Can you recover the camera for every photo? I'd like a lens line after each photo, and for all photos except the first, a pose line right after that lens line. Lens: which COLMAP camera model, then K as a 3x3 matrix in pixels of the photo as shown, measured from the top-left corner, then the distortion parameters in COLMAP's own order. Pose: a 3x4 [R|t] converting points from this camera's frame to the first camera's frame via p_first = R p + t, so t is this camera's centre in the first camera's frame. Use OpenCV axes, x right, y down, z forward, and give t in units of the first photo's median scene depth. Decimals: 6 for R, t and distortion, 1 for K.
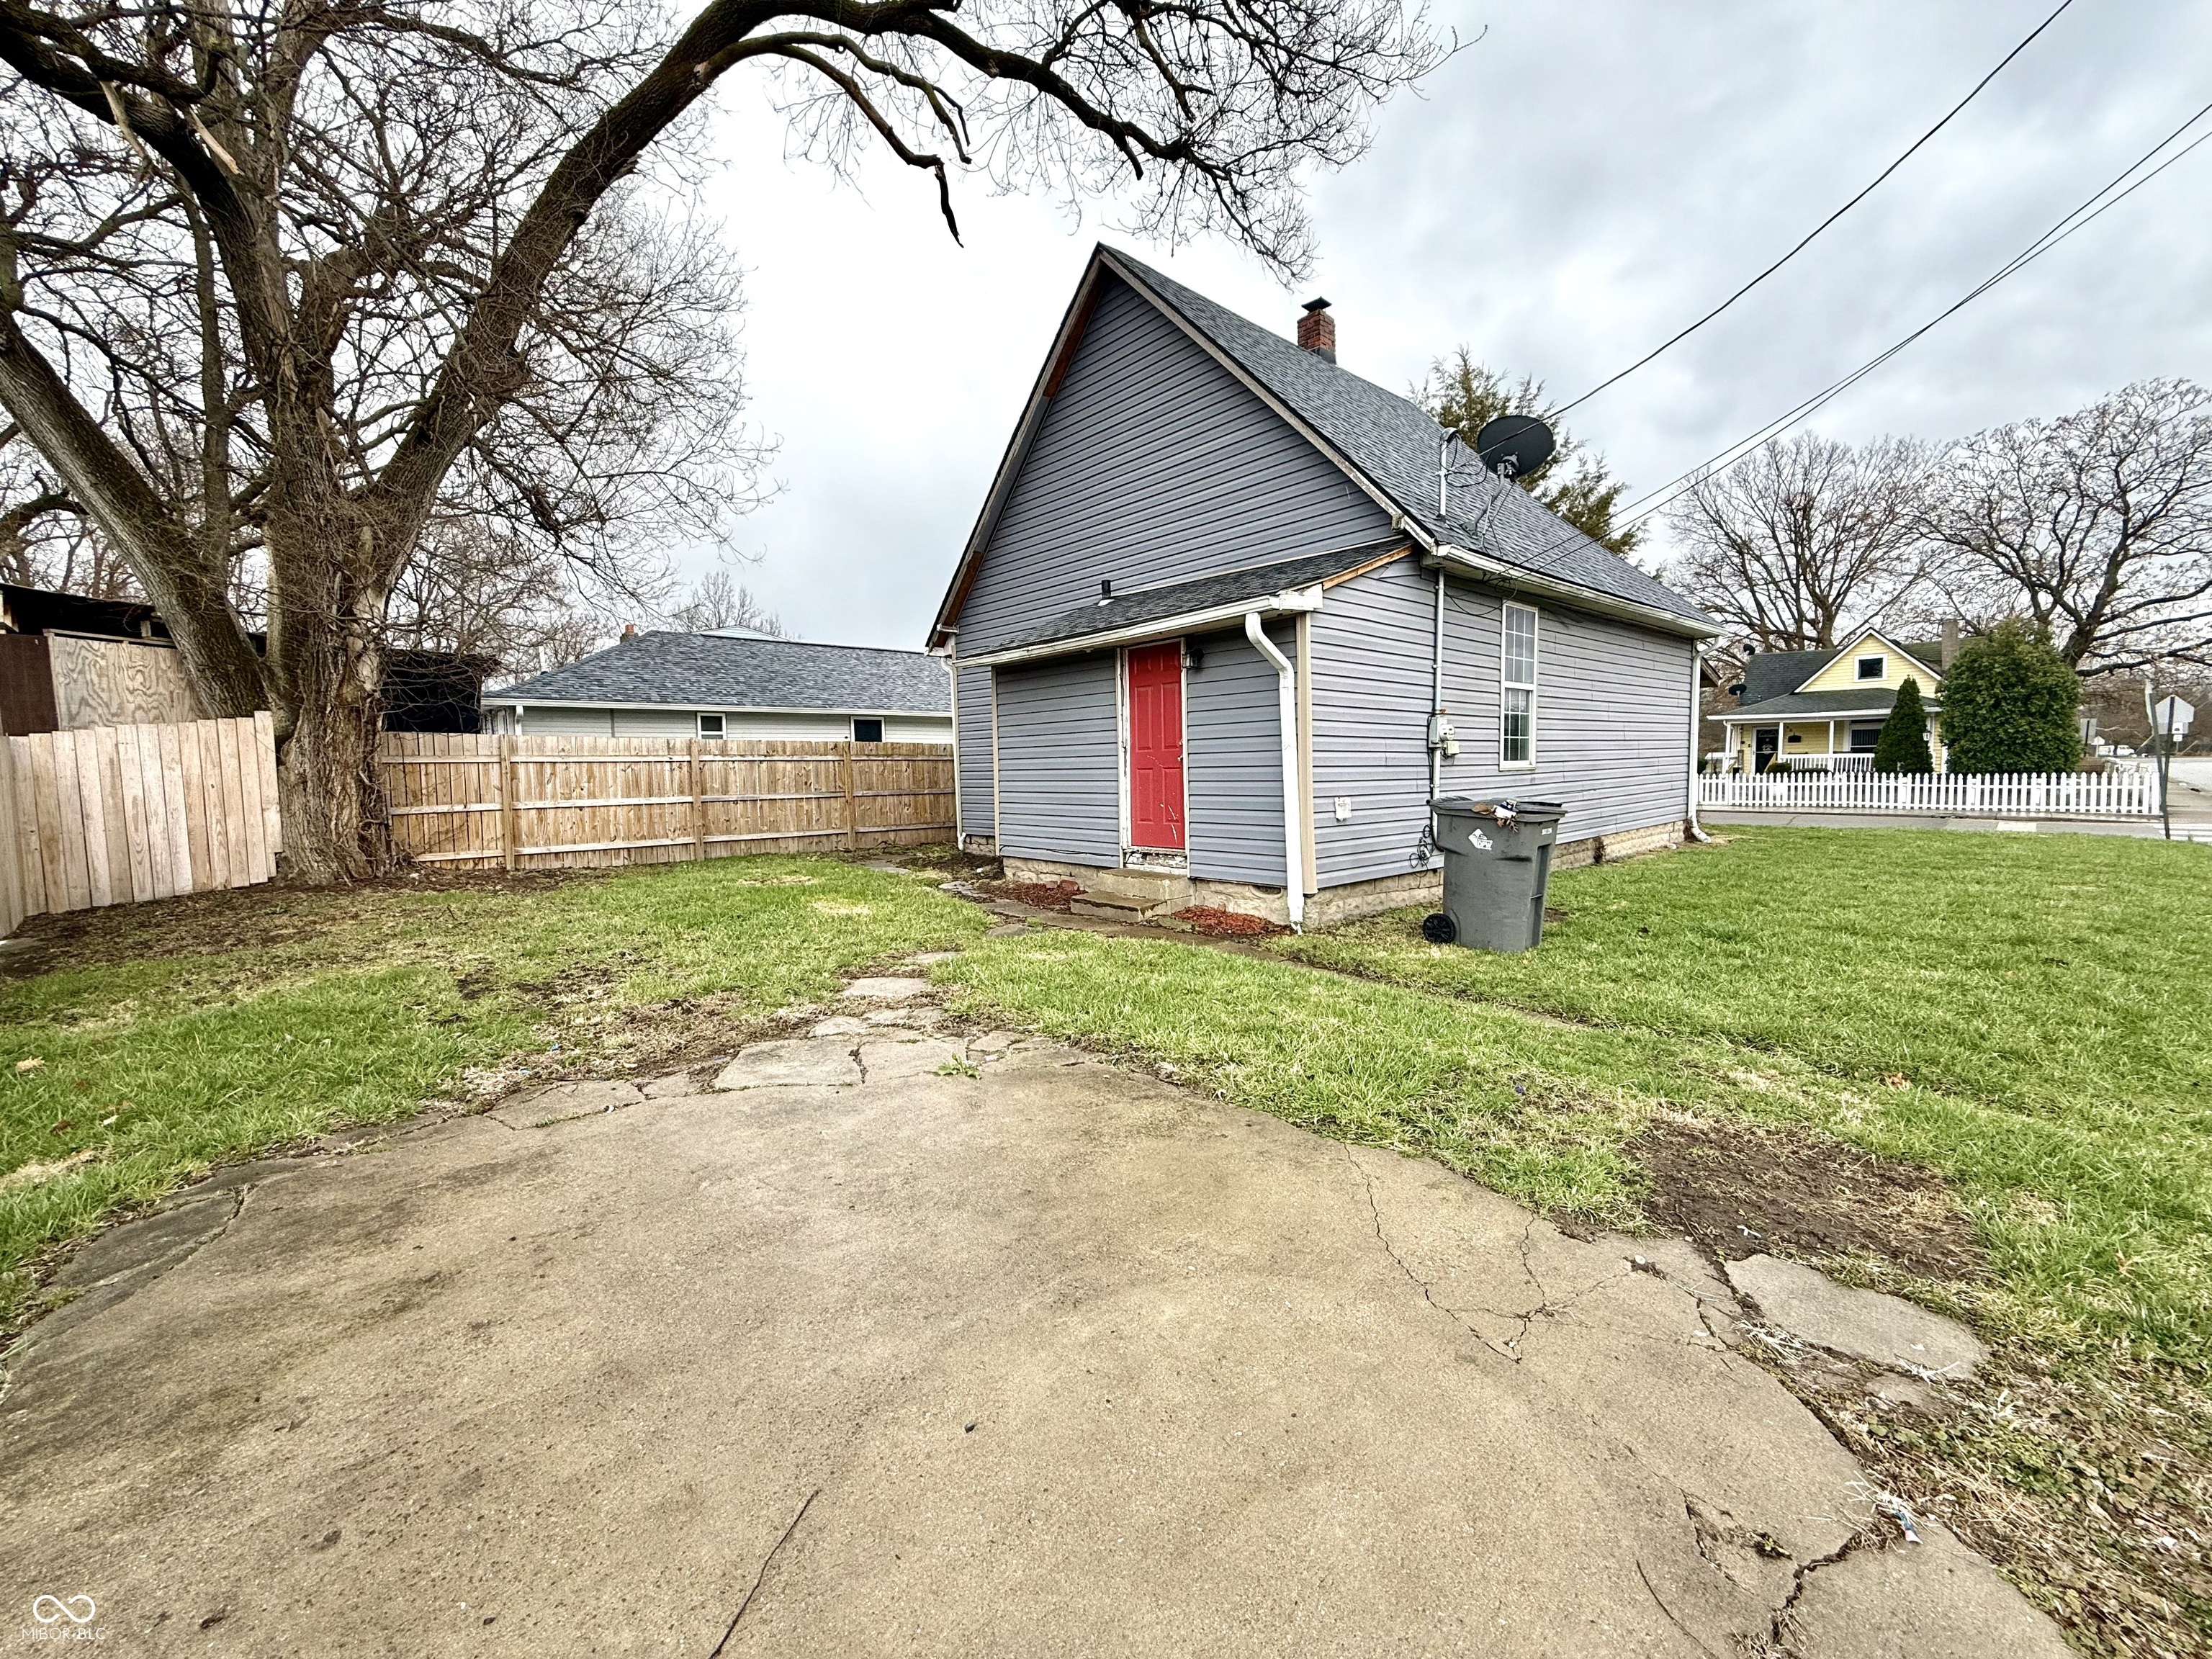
lens RADIAL K [[877.8, 0, 1100.2], [0, 877.8, 831.9], [0, 0, 1]] dist [-0.000307, 0.000299]
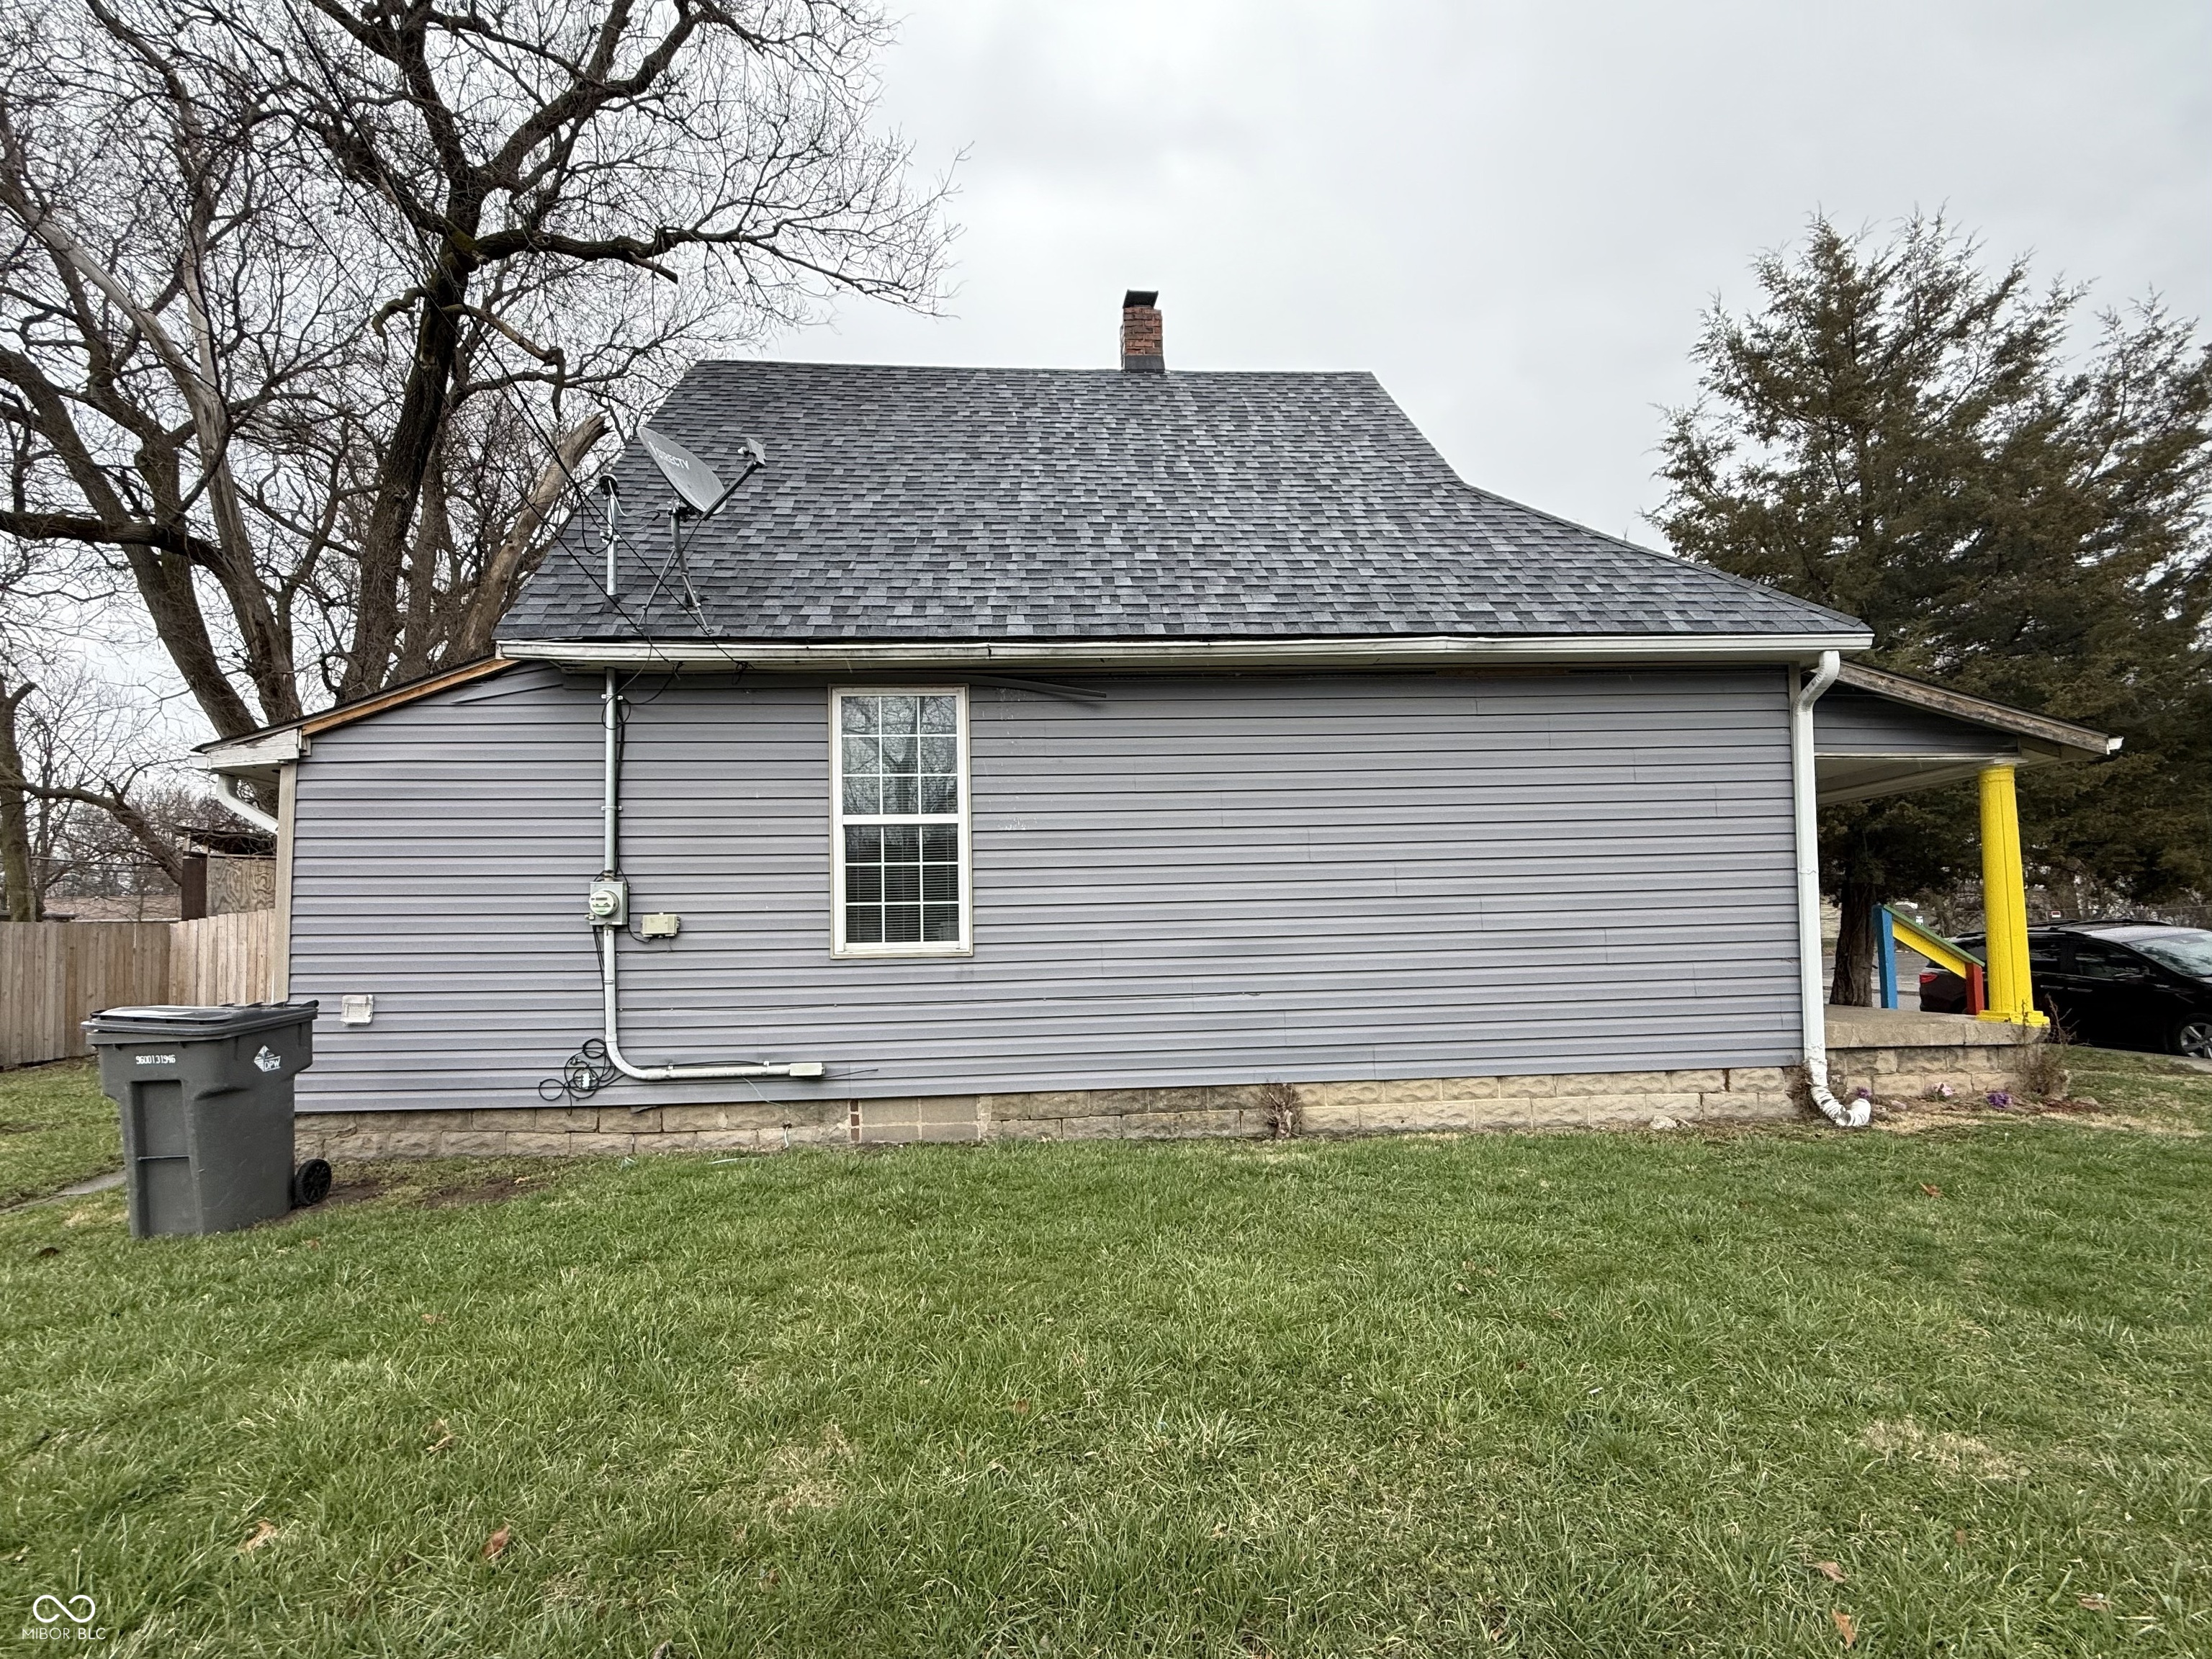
lens RADIAL K [[877.8, 0, 1100.2], [0, 877.8, 831.9], [0, 0, 1]] dist [-0.000307, 0.000299]
pose [[0.783533, -0.016294, -0.621136, 0.933756], [-0.047989, 0.995083, -0.086639, -0.107714], [0.619494, 0.097692, 0.778899, 0.590603]]
